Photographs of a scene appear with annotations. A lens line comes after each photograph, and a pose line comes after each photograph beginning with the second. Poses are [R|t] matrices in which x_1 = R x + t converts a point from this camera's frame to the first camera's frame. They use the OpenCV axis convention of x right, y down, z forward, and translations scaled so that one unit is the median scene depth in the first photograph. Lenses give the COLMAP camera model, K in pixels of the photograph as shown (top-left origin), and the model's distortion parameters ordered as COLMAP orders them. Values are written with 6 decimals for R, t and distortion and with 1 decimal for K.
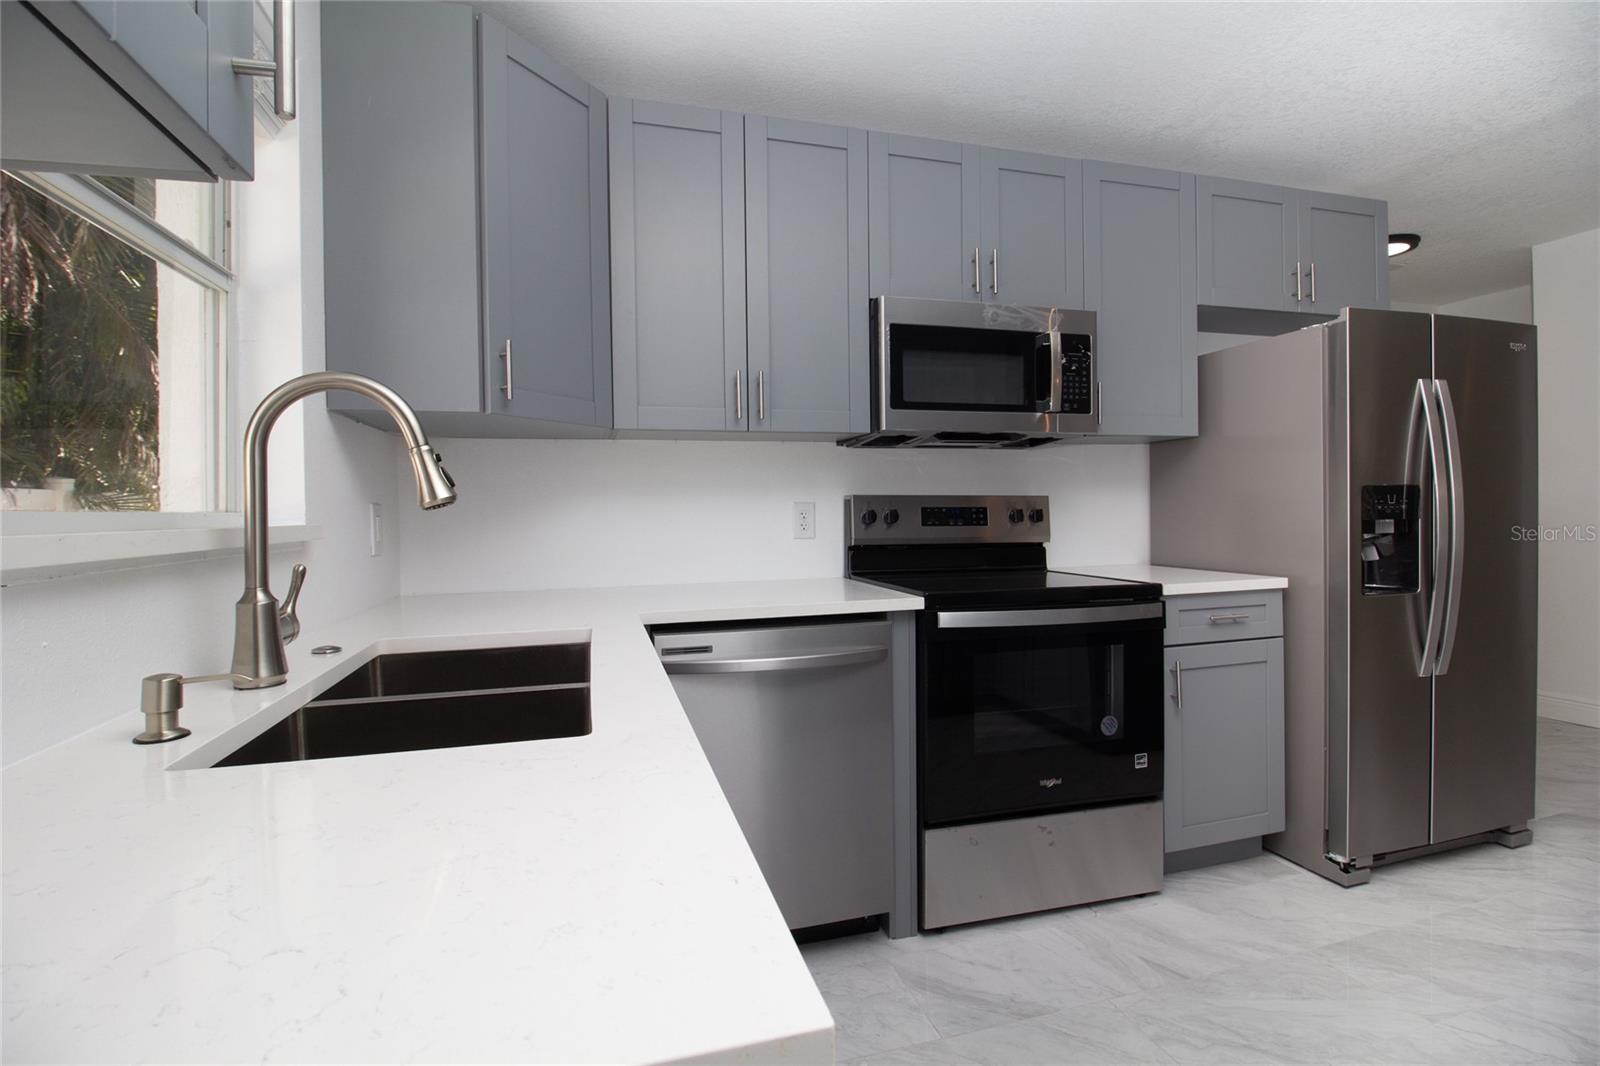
lens RADIAL K [[736.4, 0, 793.1], [0, 736.4, 520.0], [0, 0, 1]] dist [0.010117, -0.017614]
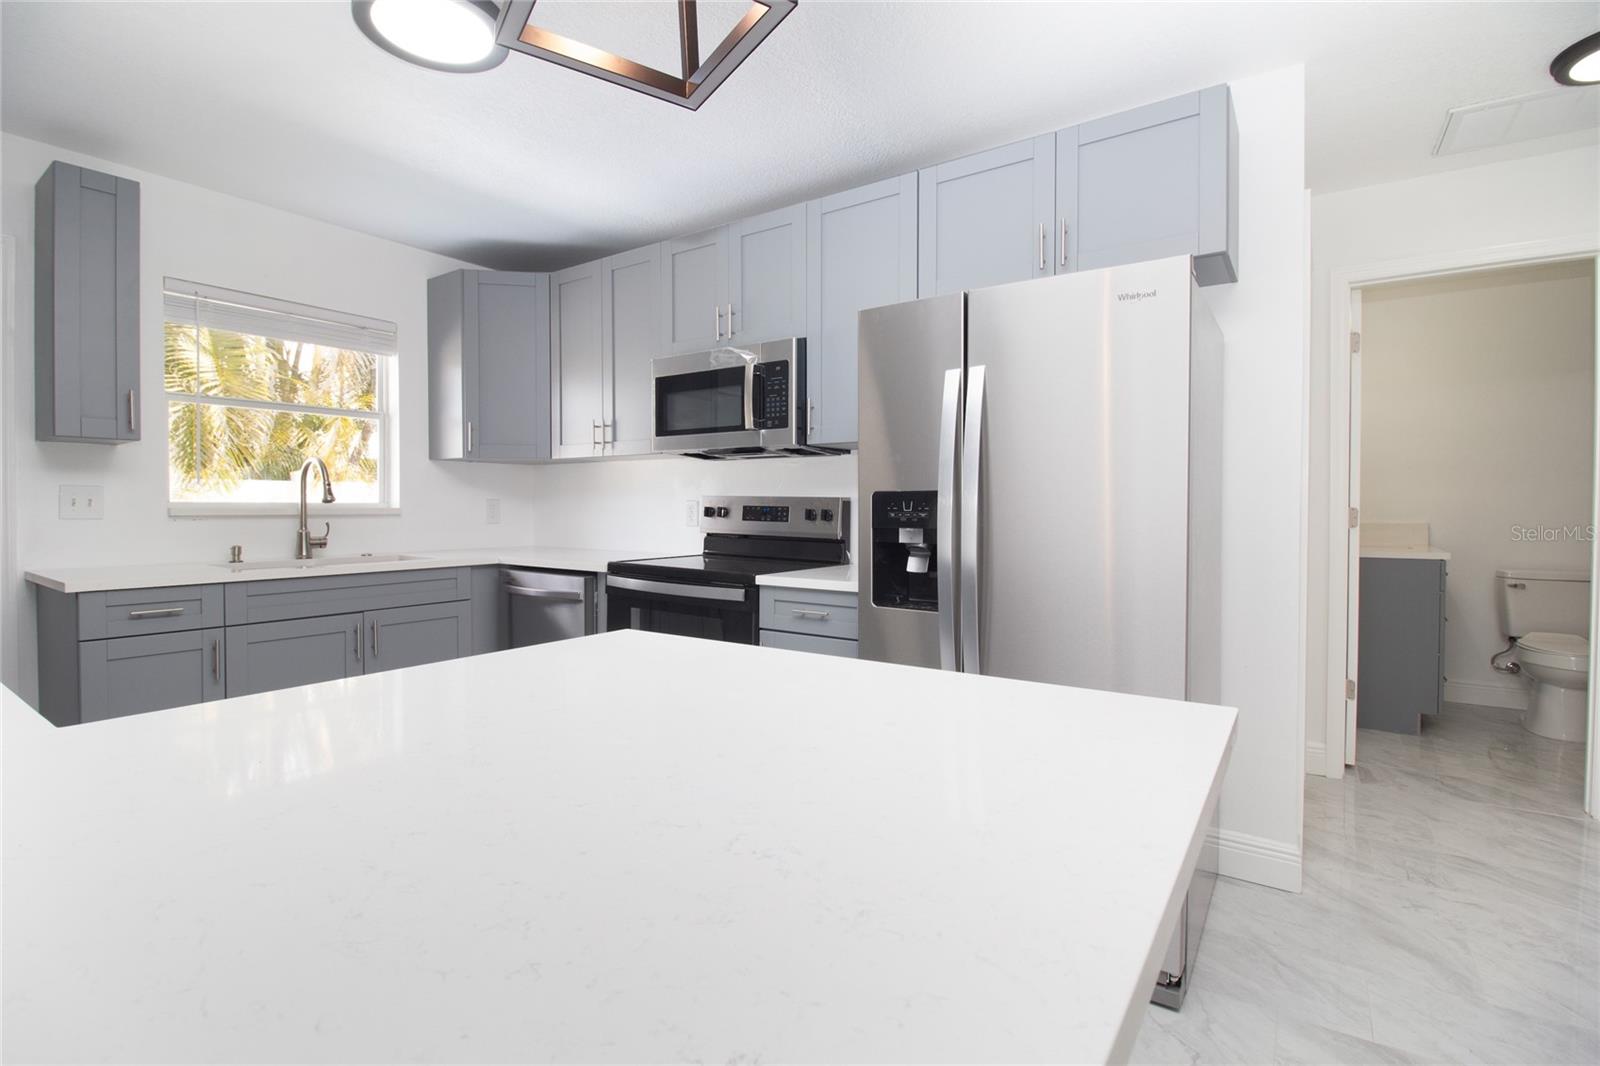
lens RADIAL K [[736.4, 0, 793.1], [0, 736.4, 520.0], [0, 0, 1]] dist [0.010117, -0.017614]
pose [[0.627265, 0.033454, -0.778087, 1.314181], [-0.023831, 0.999434, 0.023758, -0.027106], [0.778441, 0.003640, 0.627707, 0.282973]]
